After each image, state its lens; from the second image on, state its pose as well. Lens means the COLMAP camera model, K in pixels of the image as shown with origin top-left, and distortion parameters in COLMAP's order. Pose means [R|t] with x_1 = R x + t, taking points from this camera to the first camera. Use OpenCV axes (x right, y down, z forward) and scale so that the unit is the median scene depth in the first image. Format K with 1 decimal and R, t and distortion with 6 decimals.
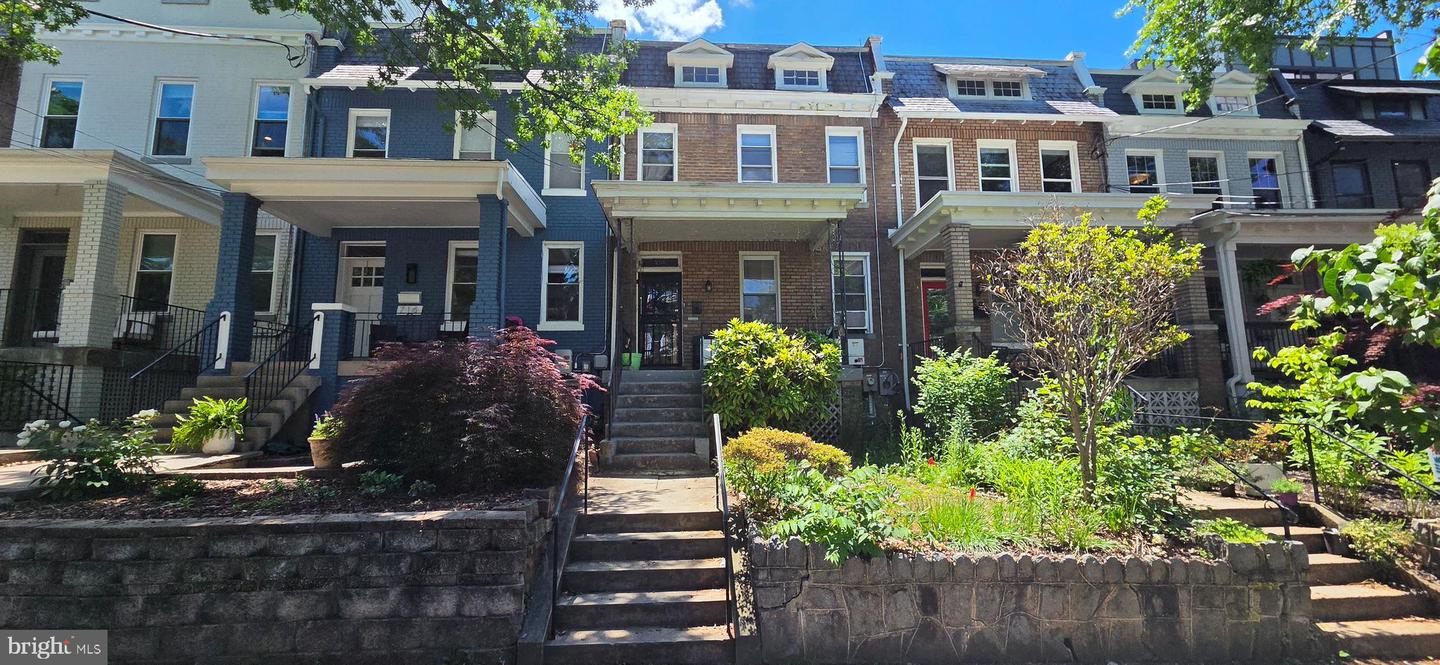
lens RADIAL K [[599.5, 0, 723.7], [0, 599.5, 328.7], [0, 0, 1]] dist [0.000096, -0.000226]
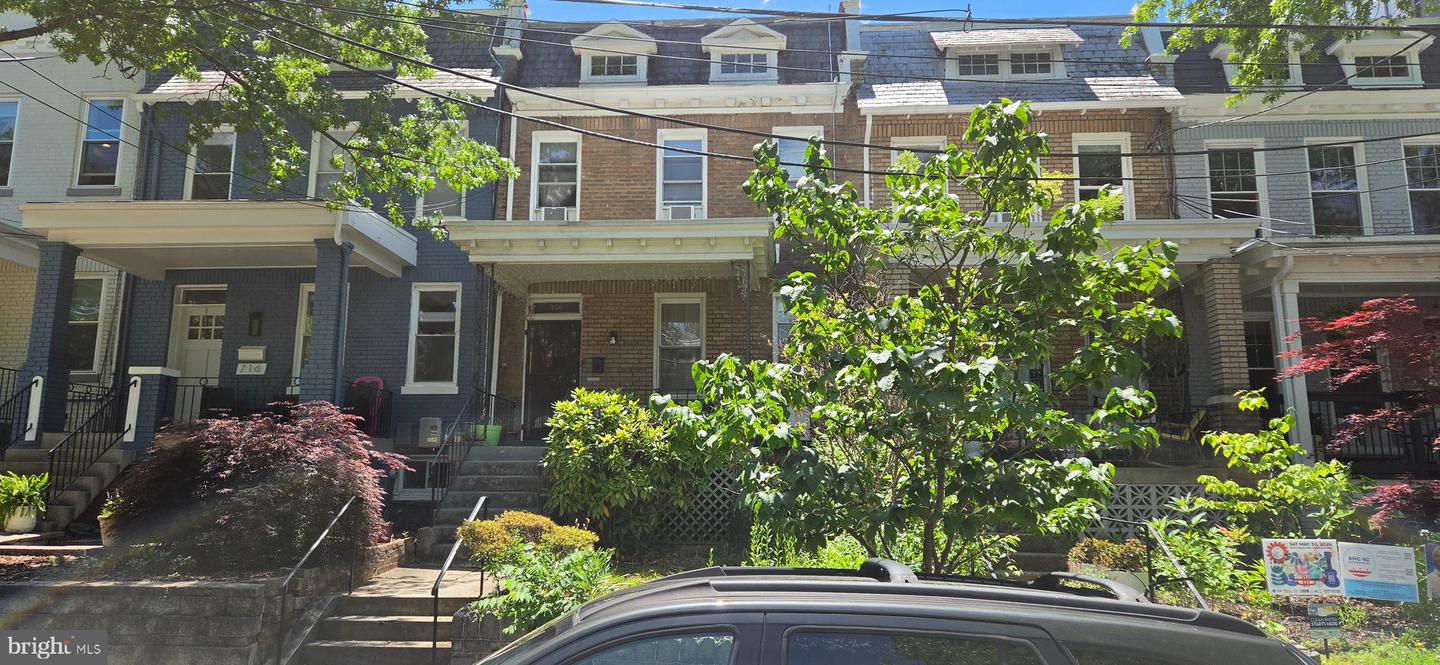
lens RADIAL K [[982.4, 0, 700.8], [0, 982.4, 329.3], [0, 0, 1]] dist [0.091895, -0.083081]
pose [[0.990501, -0.002355, -0.137488, 0.346009], [-0.002916, 0.999269, -0.038124, -0.043248], [0.137477, 0.038163, 0.989770, -0.343304]]
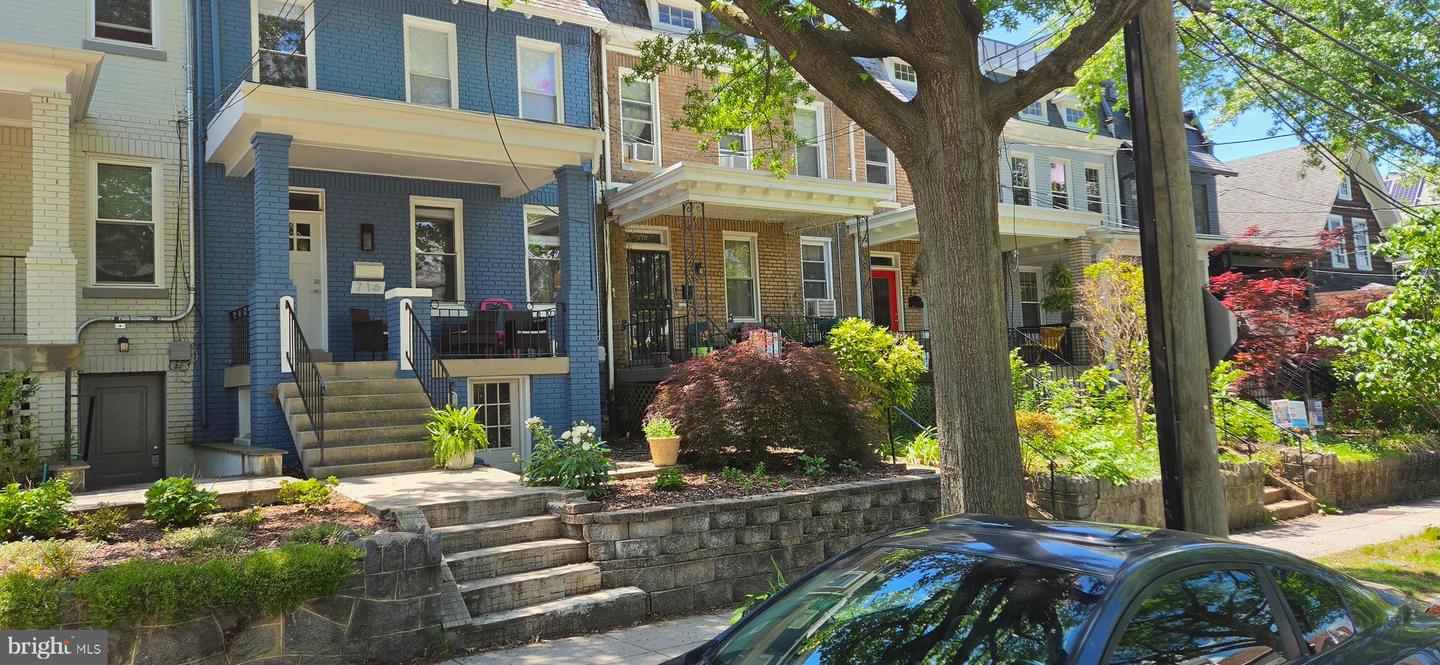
lens RADIAL K [[982.4, 0, 700.8], [0, 982.4, 329.3], [0, 0, 1]] dist [0.091895, -0.083081]
pose [[0.852947, 0.005589, 0.521968, -1.018656], [-0.033336, 0.998485, 0.043782, -0.058099], [-0.520932, -0.054744, 0.851841, -0.334962]]
